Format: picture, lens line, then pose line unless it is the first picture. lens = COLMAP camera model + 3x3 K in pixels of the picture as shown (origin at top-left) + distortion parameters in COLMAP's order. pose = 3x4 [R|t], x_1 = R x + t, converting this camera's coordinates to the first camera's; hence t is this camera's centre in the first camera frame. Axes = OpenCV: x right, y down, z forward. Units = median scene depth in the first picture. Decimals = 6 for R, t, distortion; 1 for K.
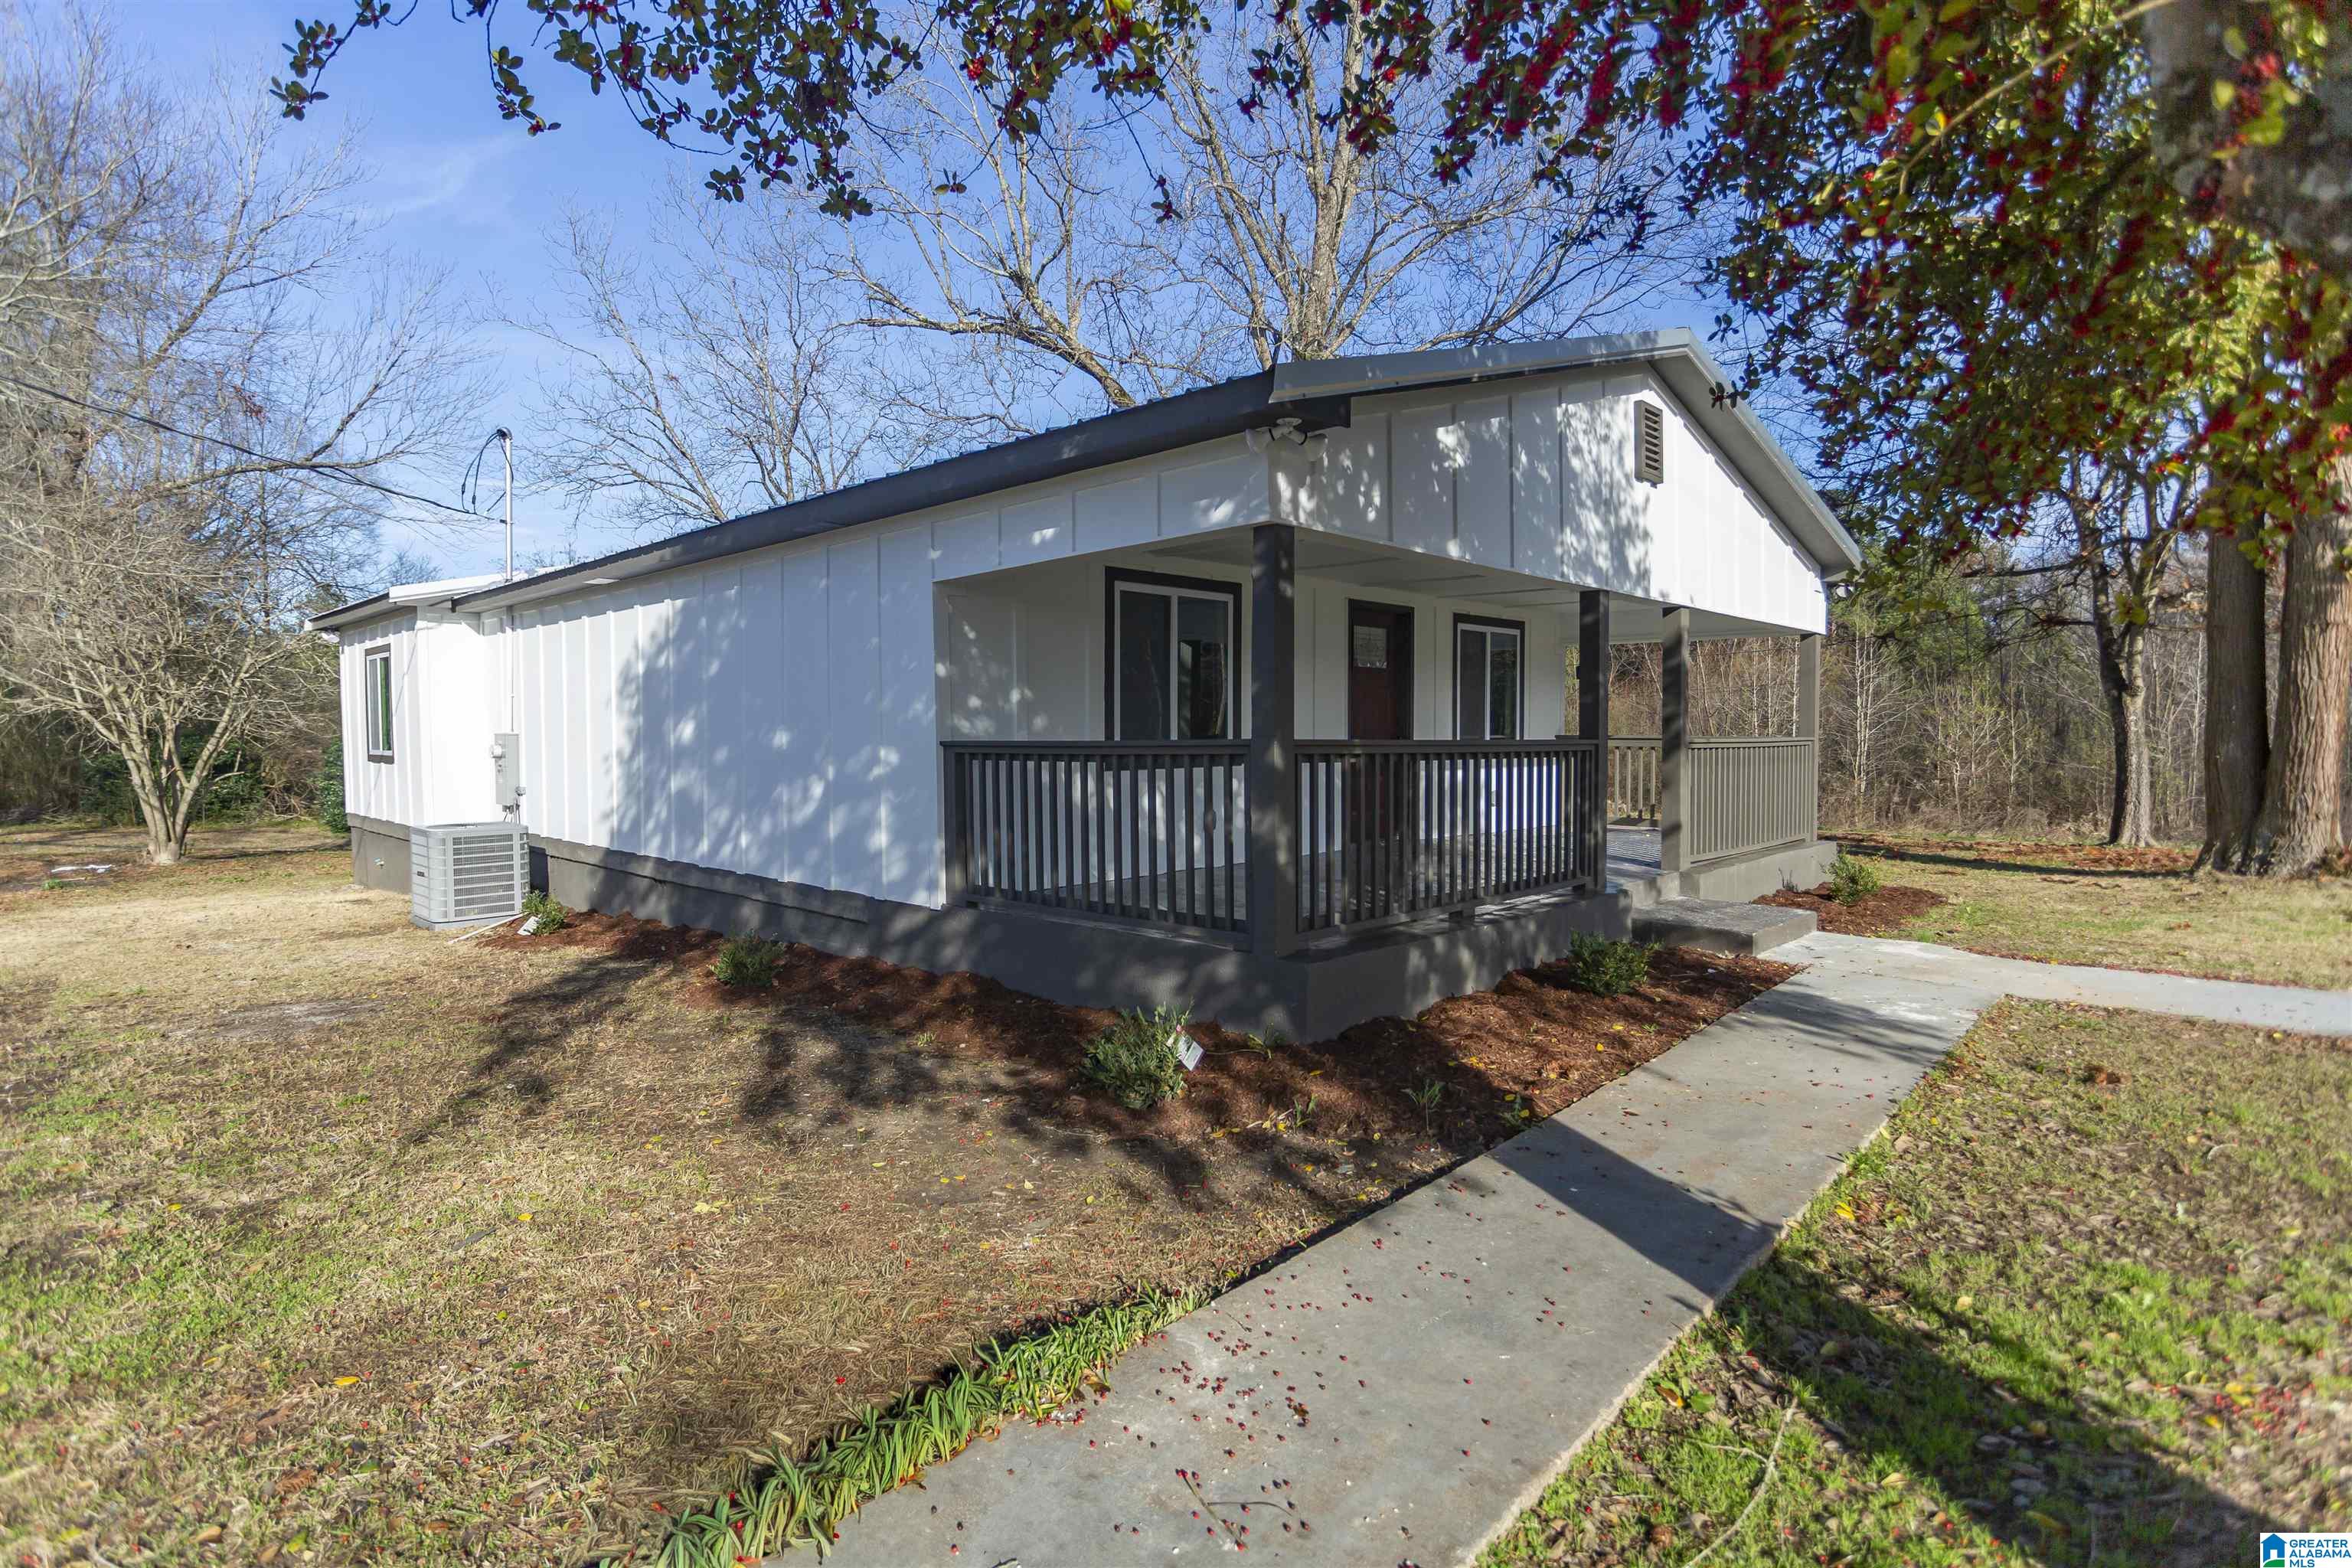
lens RADIAL K [[1176.0, 0, 1105.9], [0, 1176.0, 777.9], [0, 0, 1]] dist [-0.006442, 0.003025]
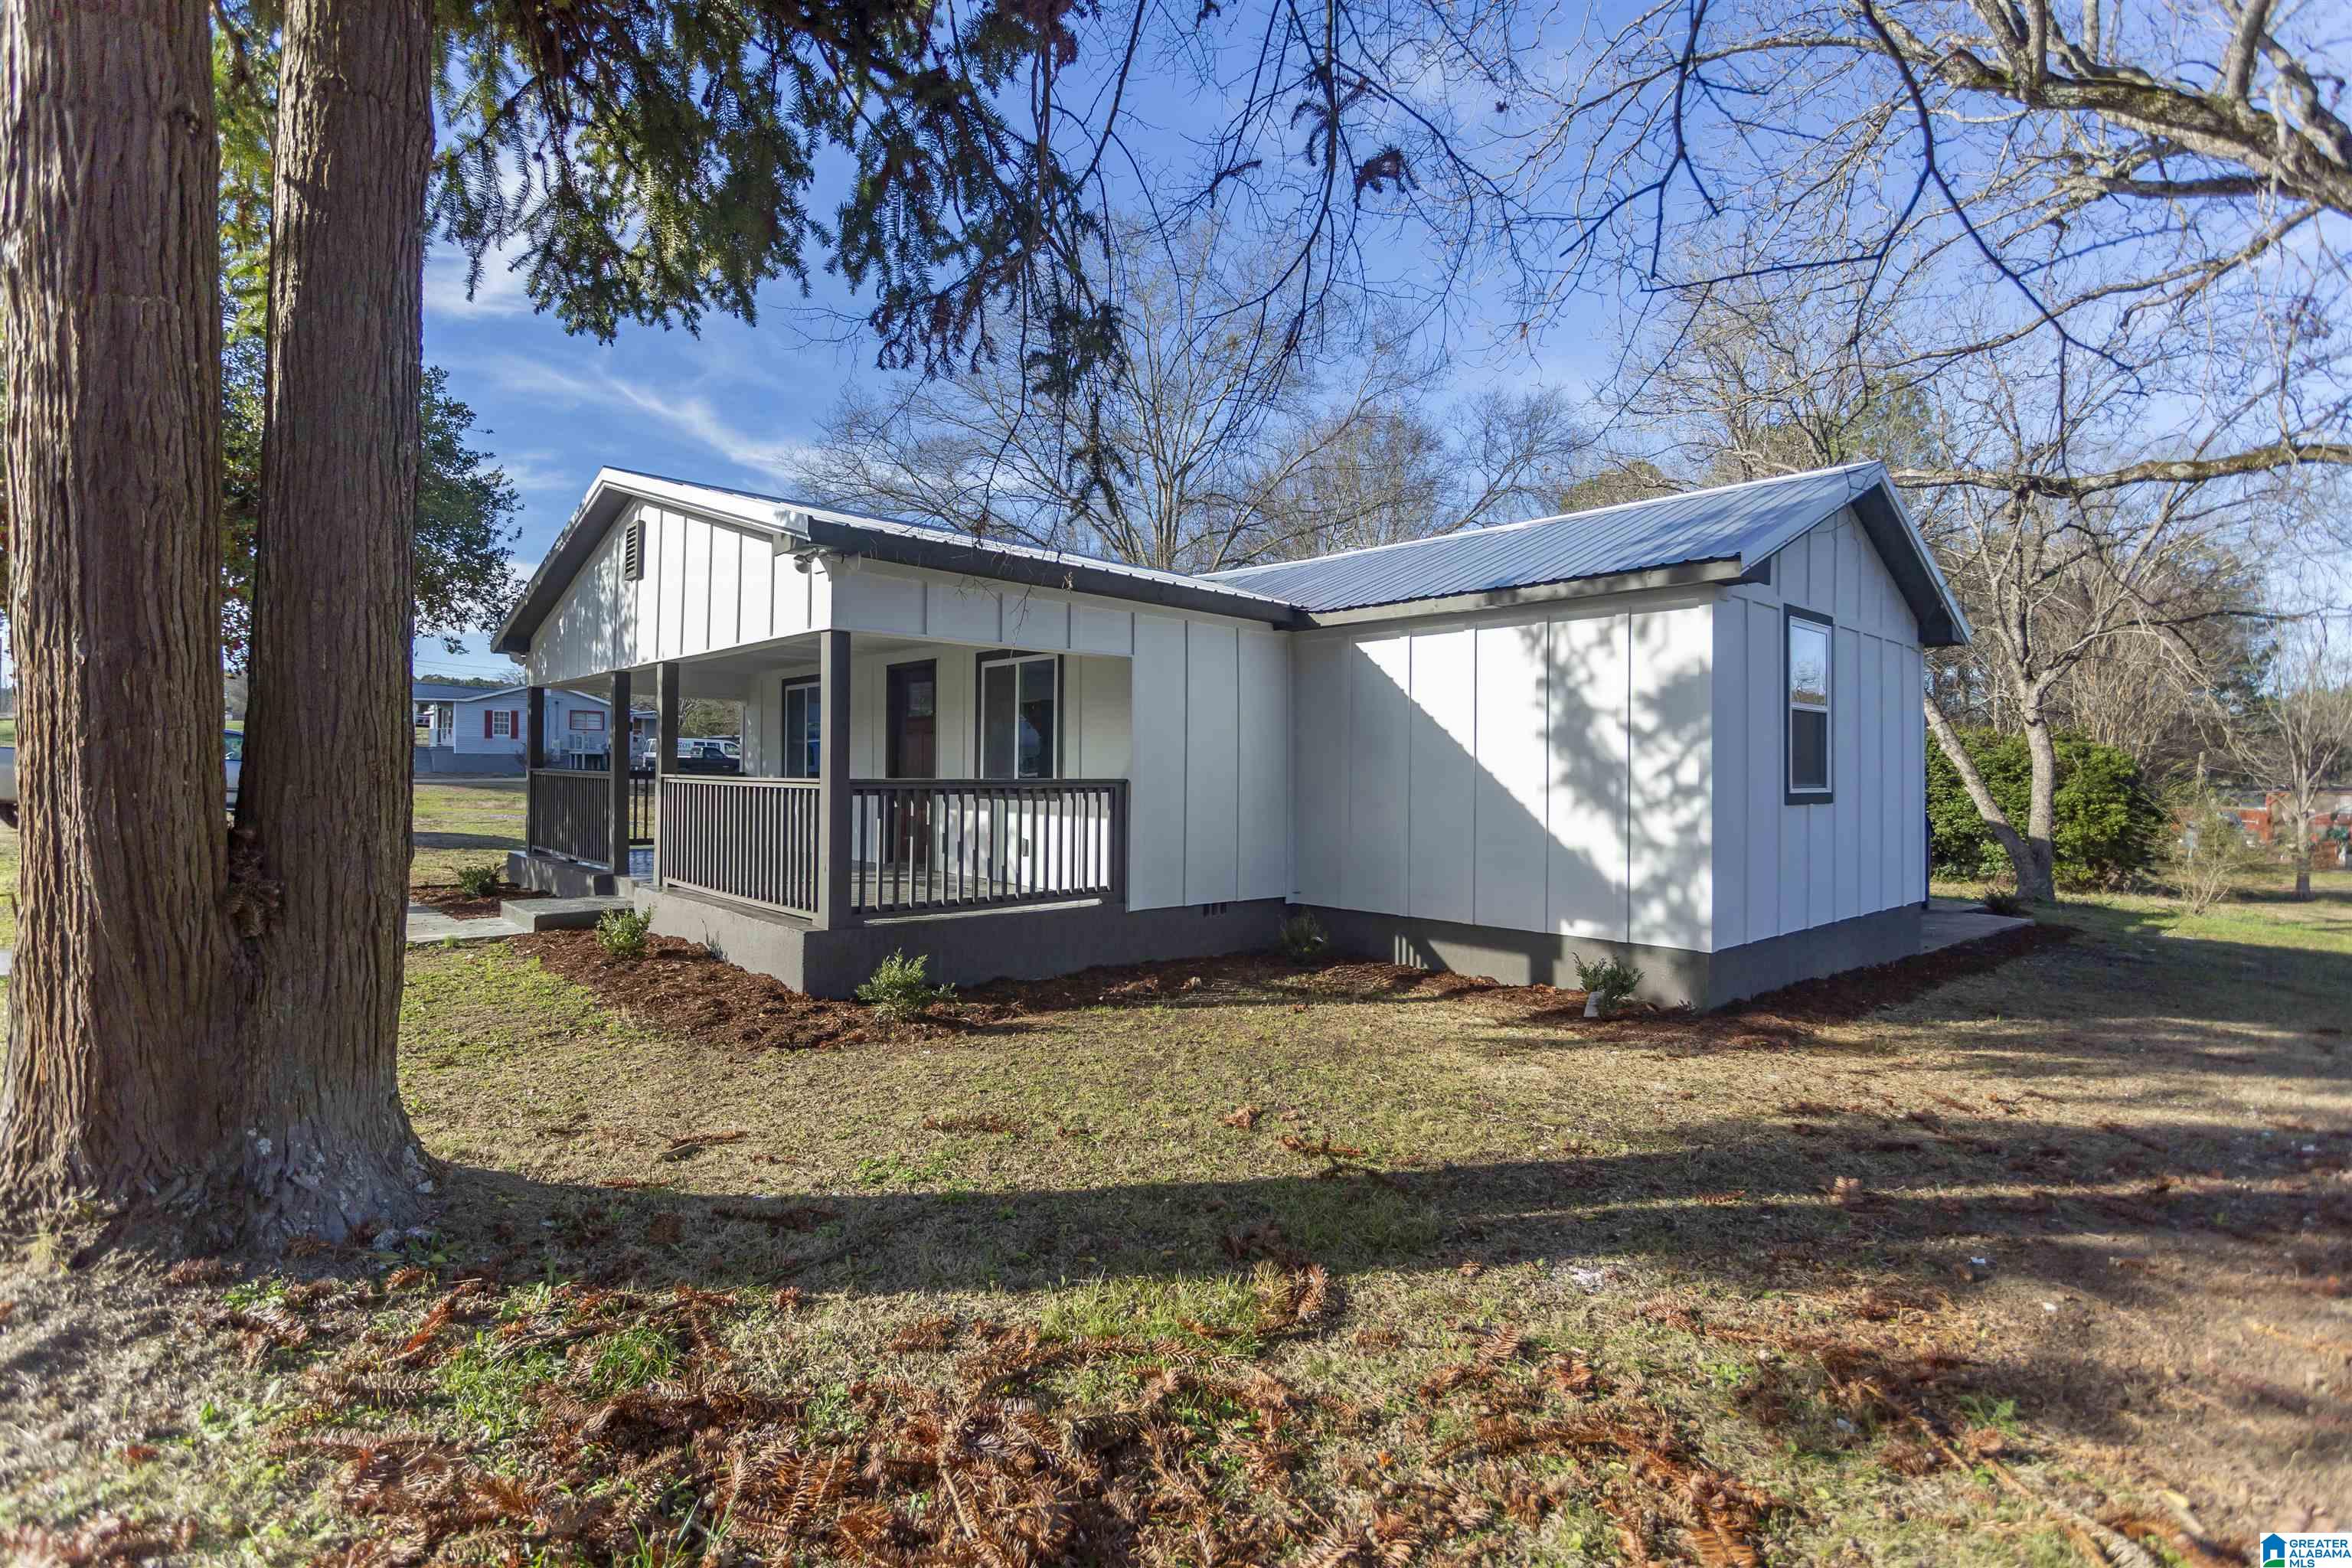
lens RADIAL K [[1124.8, 0, 1177.8], [0, 1124.8, 774.6], [0, 0, 1]] dist [0.004588, 0.001868]
pose [[-0.009544, 0.000074, -0.999954, 1.612358], [-0.047823, 0.998856, 0.000531, -0.058880], [0.998810, 0.047826, -0.009530, 1.525994]]
